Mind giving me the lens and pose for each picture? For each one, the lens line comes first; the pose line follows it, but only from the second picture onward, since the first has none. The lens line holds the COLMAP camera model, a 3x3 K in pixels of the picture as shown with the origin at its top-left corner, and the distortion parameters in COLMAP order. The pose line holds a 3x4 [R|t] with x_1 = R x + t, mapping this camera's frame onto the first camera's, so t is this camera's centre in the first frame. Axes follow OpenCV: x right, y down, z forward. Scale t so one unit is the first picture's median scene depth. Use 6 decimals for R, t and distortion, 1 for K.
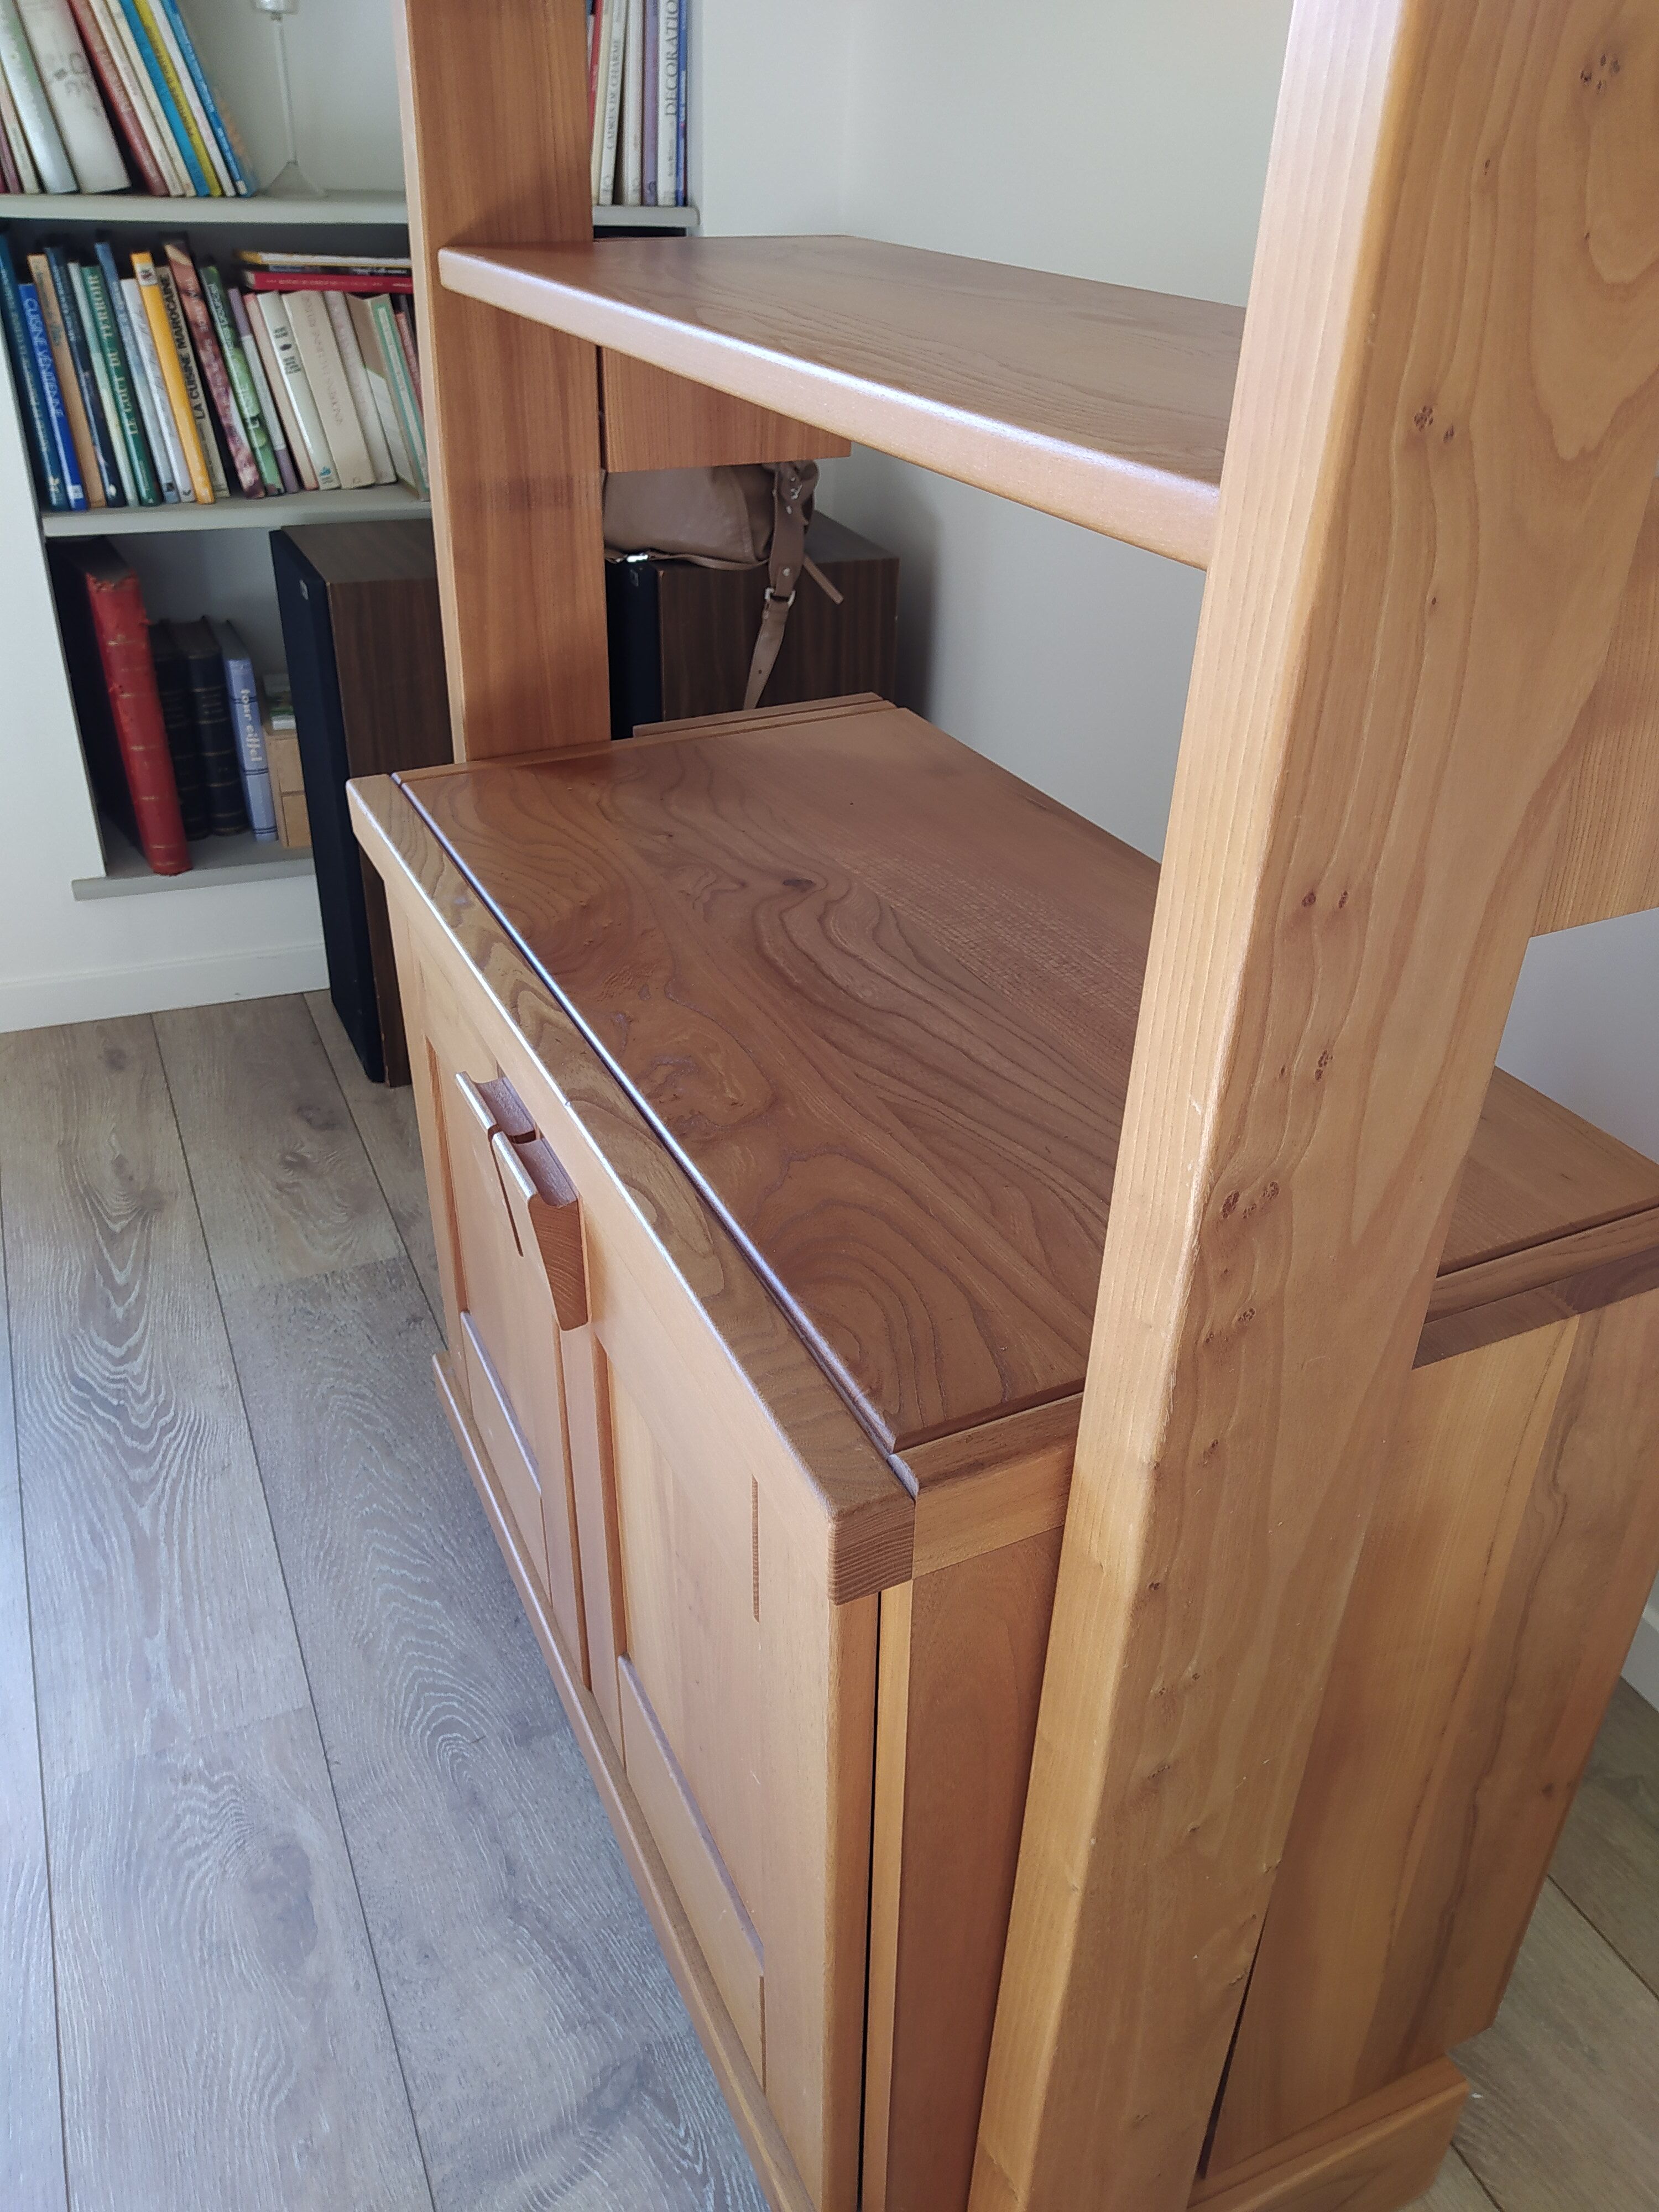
lens RADIAL K [[1547.0, 0, 830.4], [0, 1547.0, 1105.7], [0, 0, 1]] dist [0.022489, -0.025654]
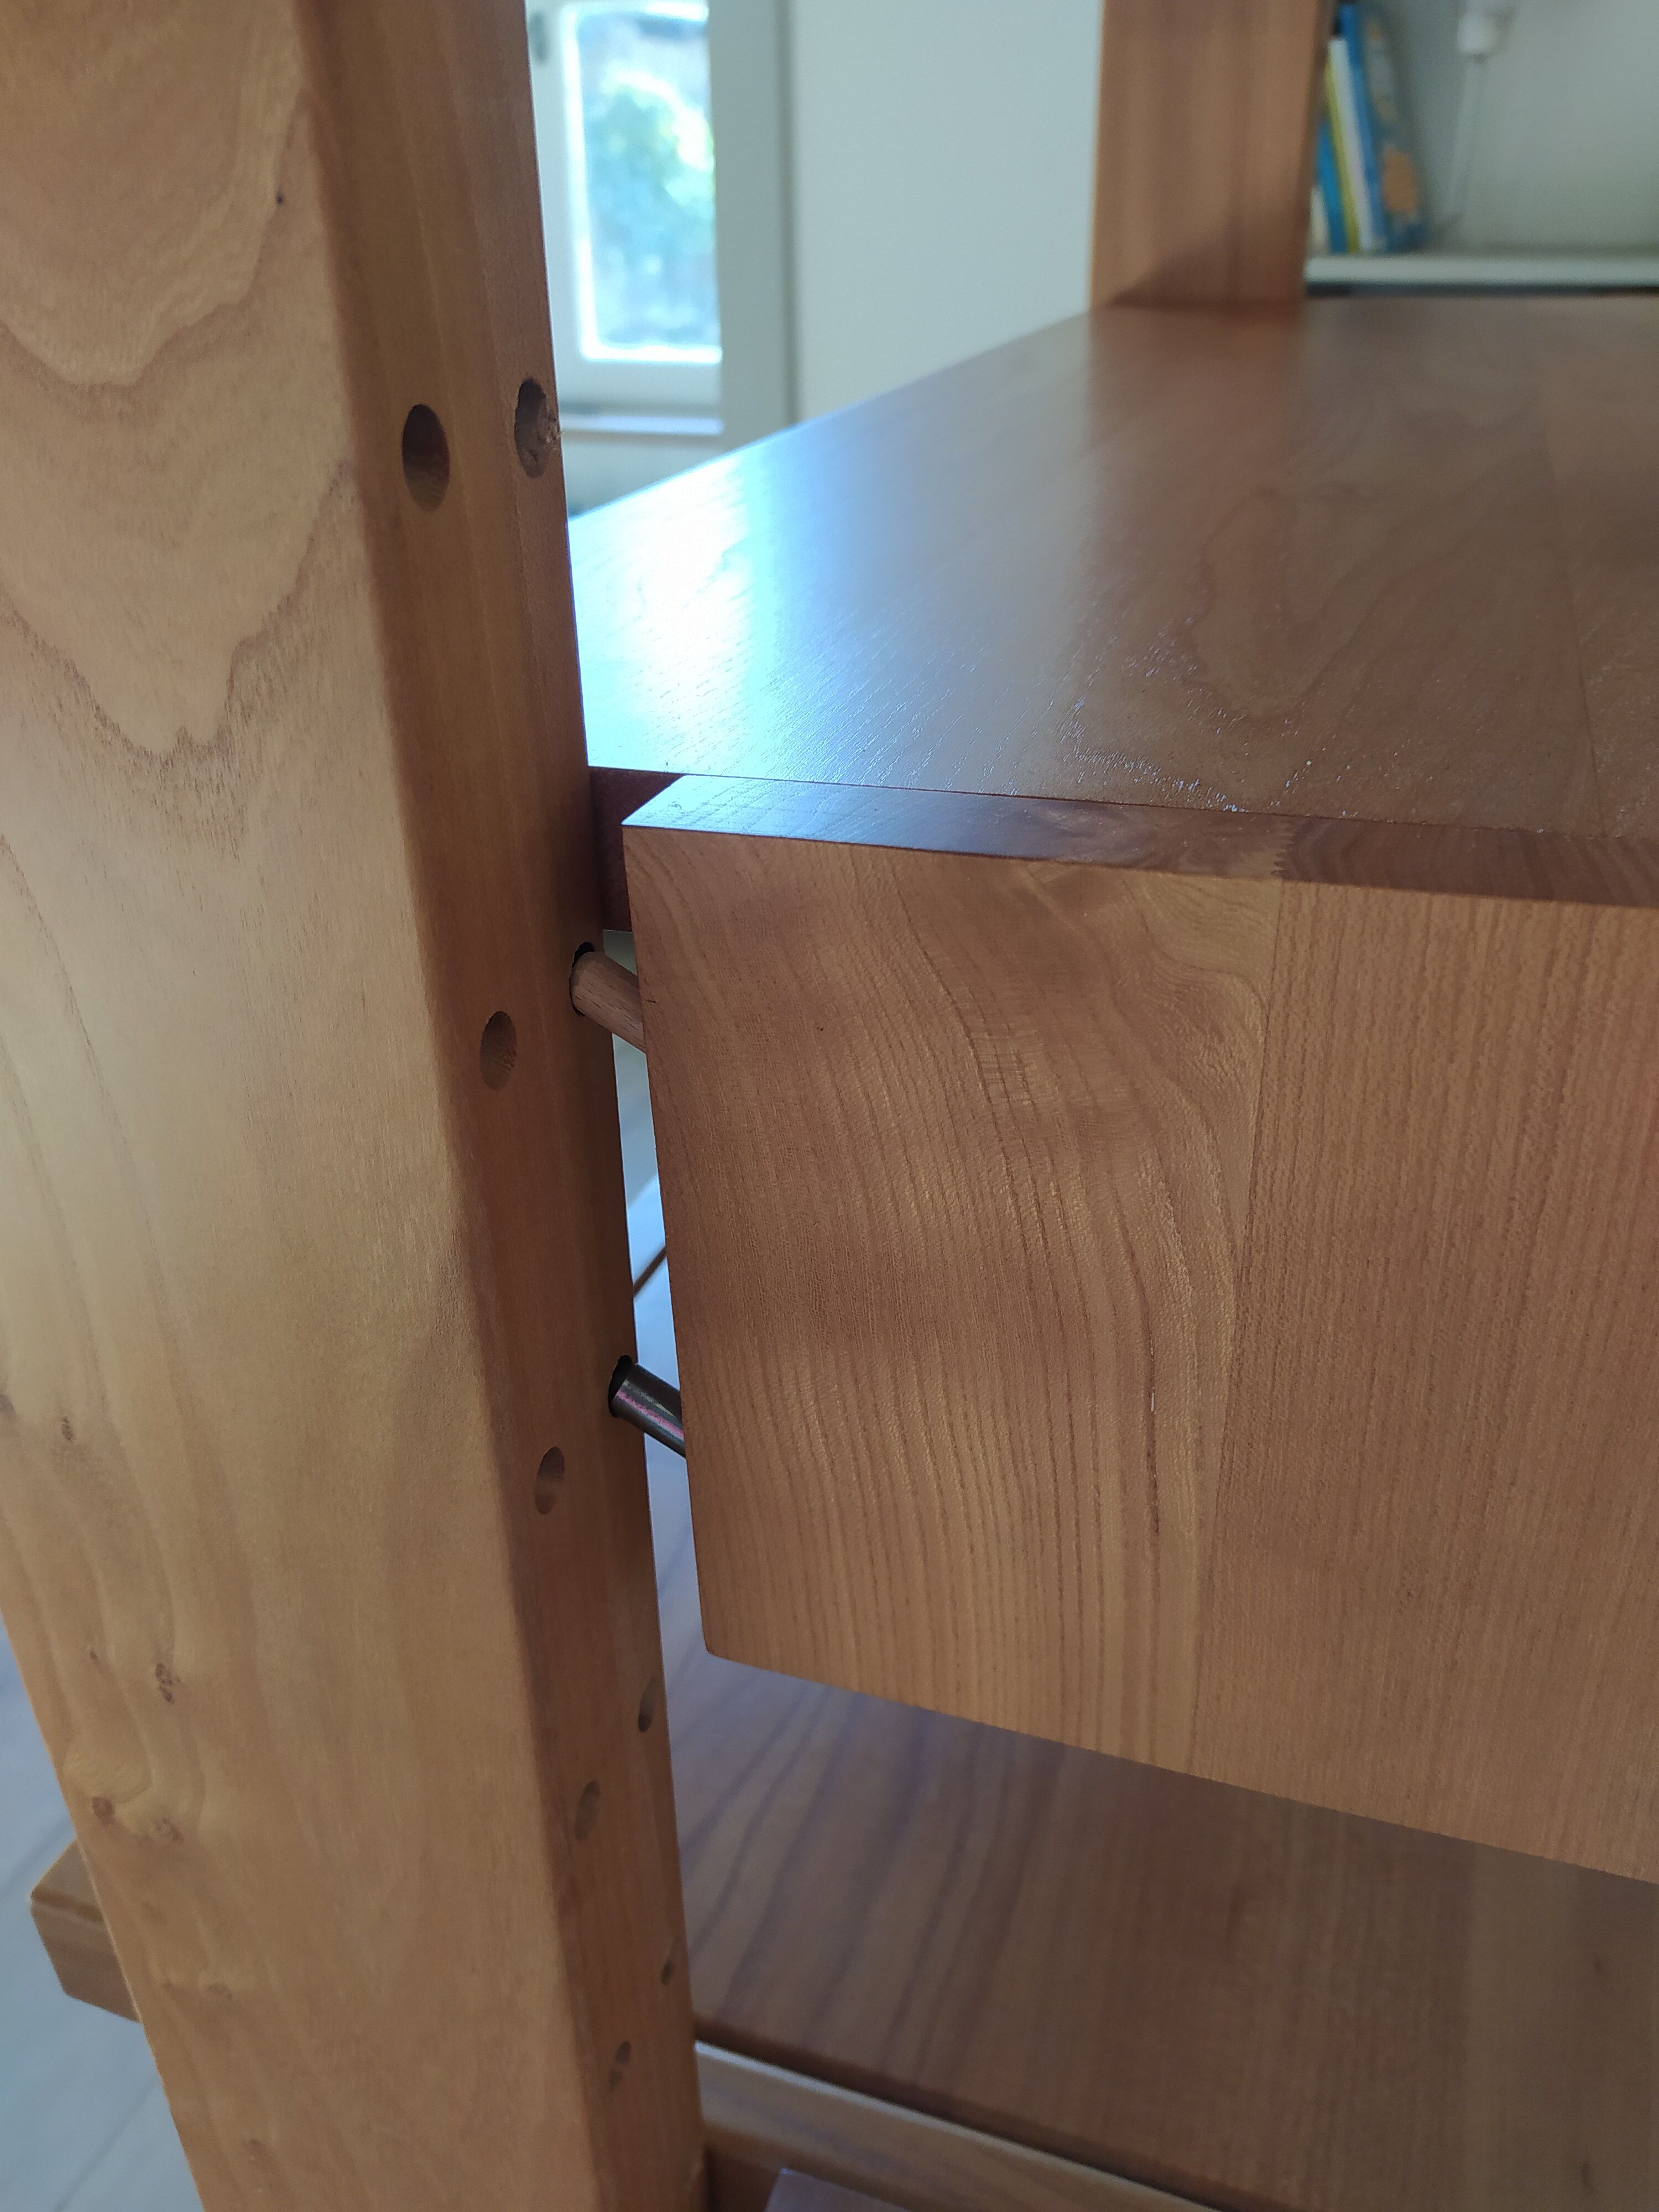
lens RADIAL K [[1662.5, 0, 830.9], [0, 1662.5, 1105.7], [0, 0, 1]] dist [0.007217, 0.001397]
pose [[0.734551, 0.290942, -0.613014, 0.838796], [-0.325988, 0.943639, 0.057241, -0.358747], [0.595118, 0.157789, 0.787995, 0.652409]]
